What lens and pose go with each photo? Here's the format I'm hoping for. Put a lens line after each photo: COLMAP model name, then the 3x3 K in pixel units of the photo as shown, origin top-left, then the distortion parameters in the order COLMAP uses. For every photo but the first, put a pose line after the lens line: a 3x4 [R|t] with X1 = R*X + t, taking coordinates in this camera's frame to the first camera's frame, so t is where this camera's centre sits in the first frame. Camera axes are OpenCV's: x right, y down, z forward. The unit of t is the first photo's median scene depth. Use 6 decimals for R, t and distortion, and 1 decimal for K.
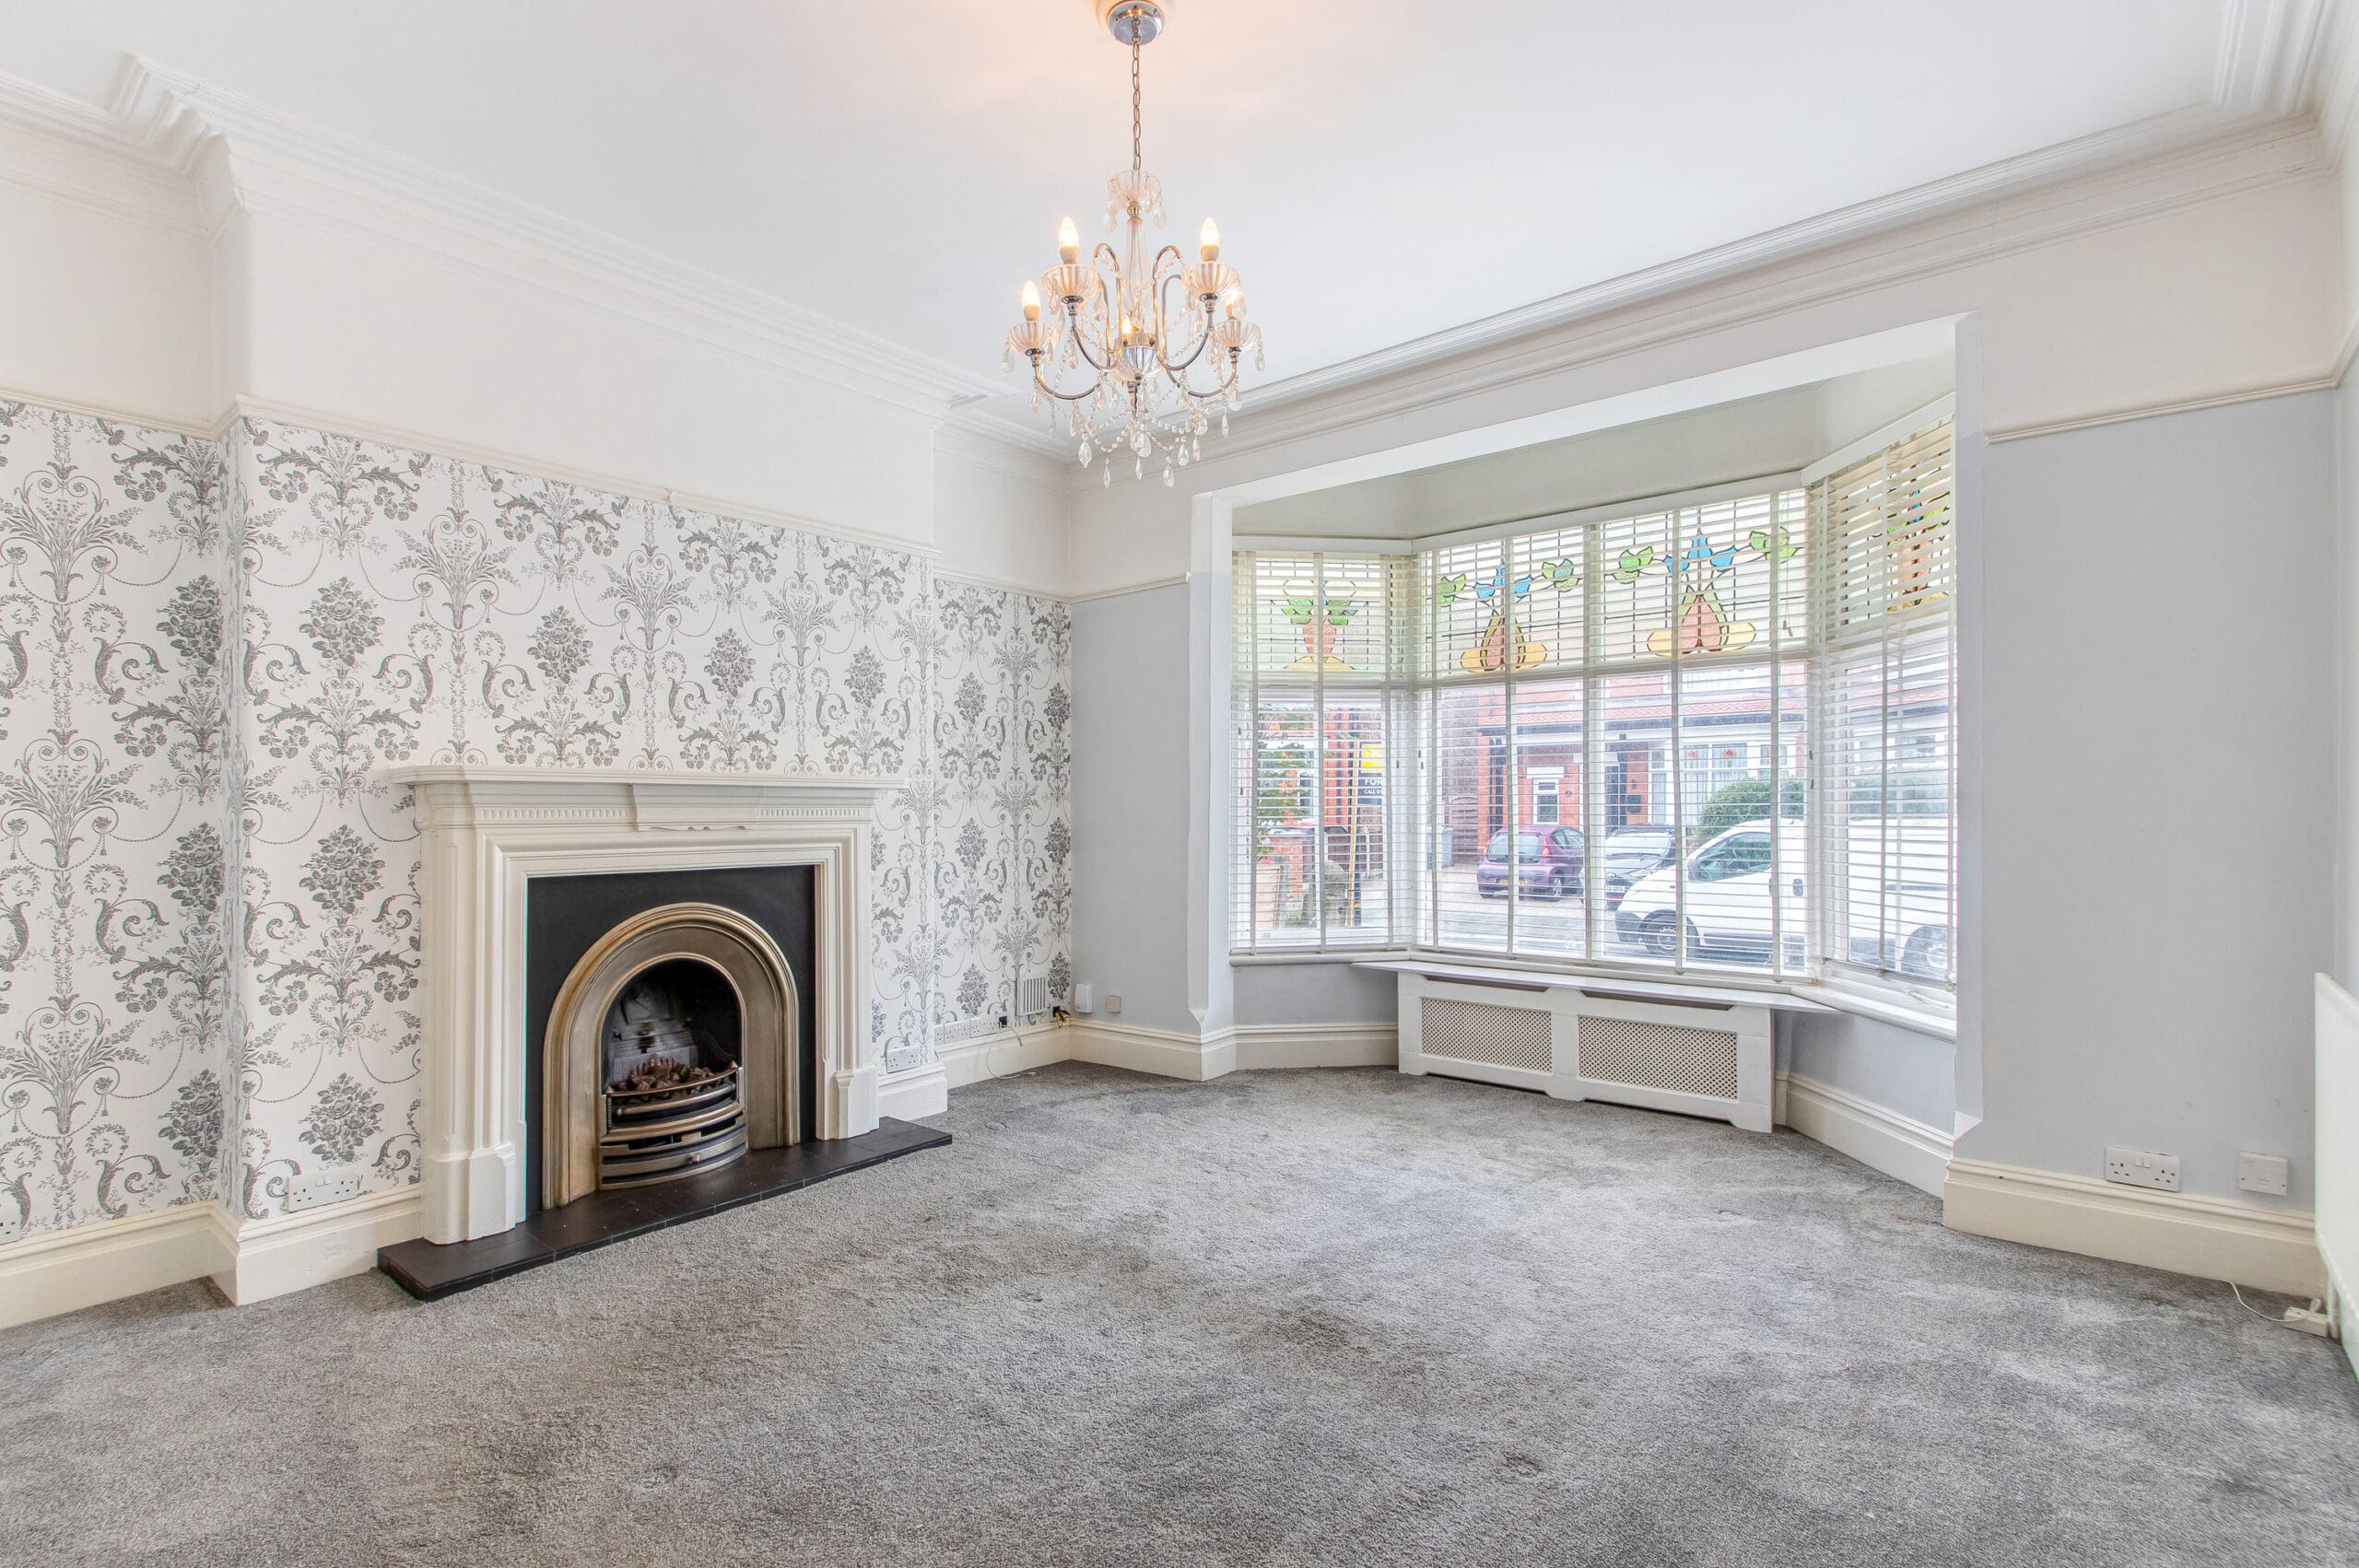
lens RADIAL K [[1124.2, 0, 1106.6], [0, 1124.2, 808.0], [0, 0, 1]] dist [0.052697, -0.026794]
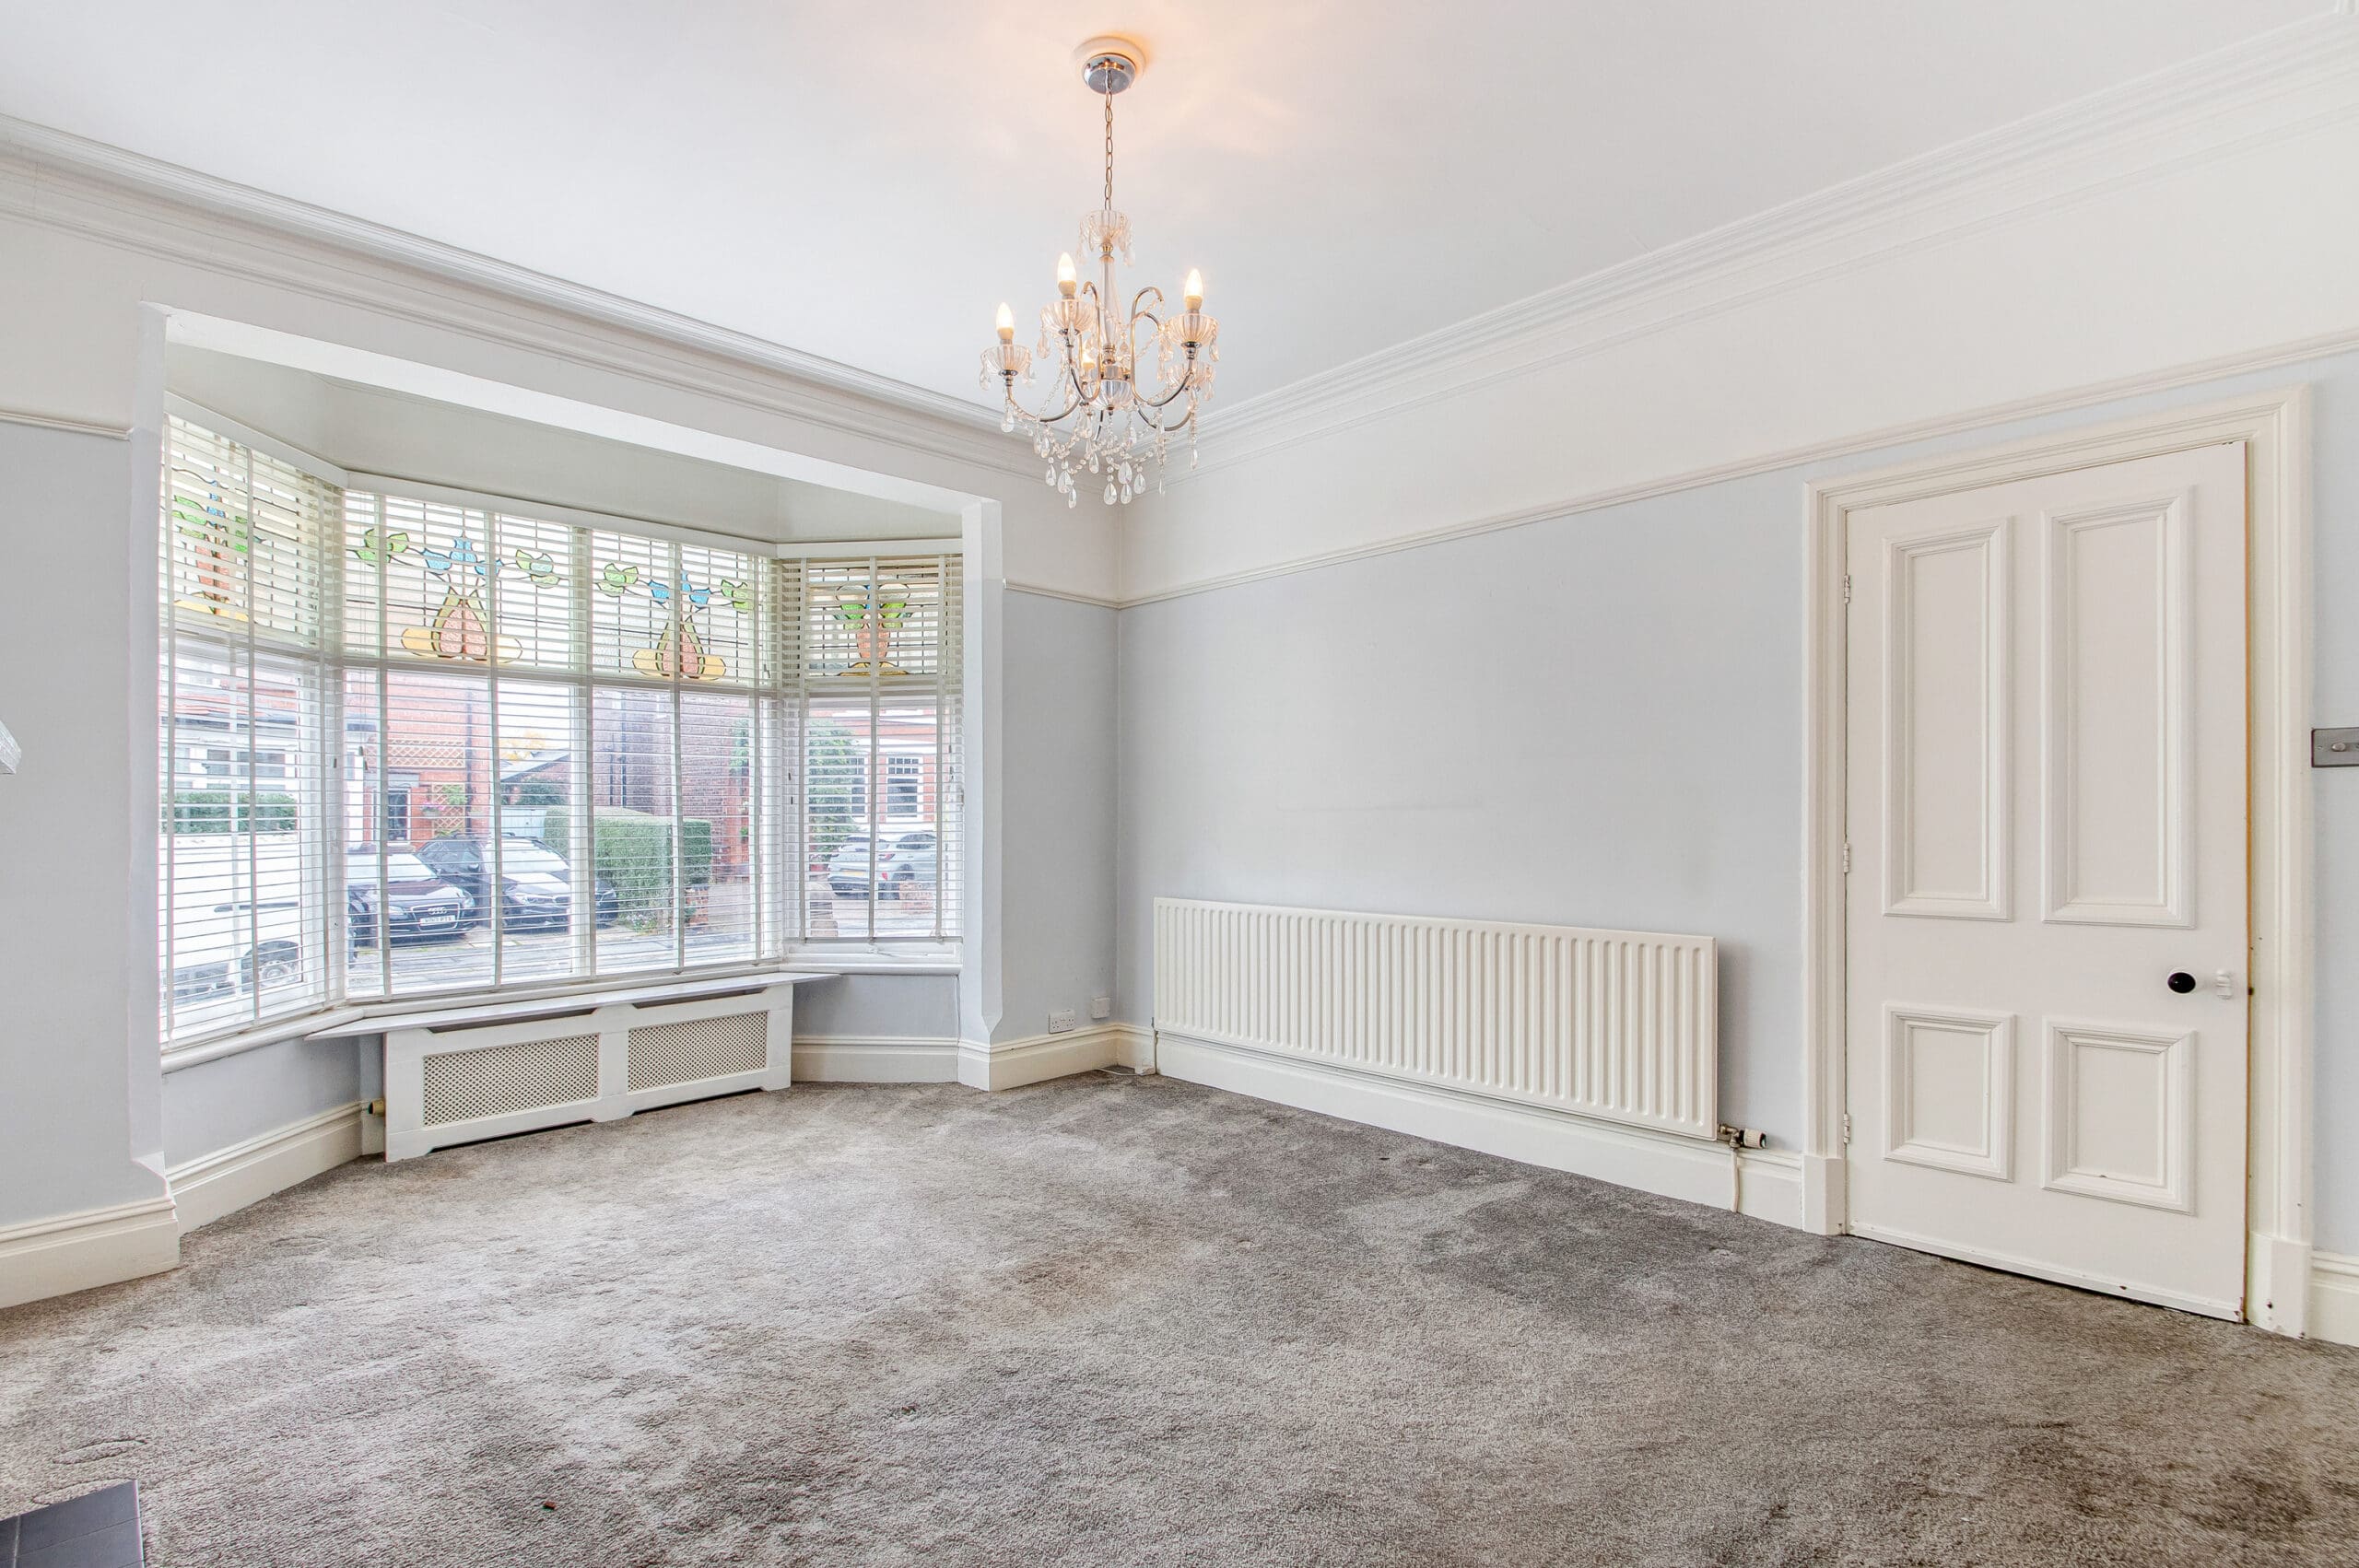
lens RADIAL K [[1141.1, 0, 1171.5], [0, 1141.1, 818.7], [0, 0, 1]] dist [-0.001977, -0.000661]
pose [[0.060590, 0.001599, 0.998161, -0.548840], [0.004785, 0.999987, -0.001892, 0.003285], [-0.998151, 0.004891, 0.060582, 0.471178]]
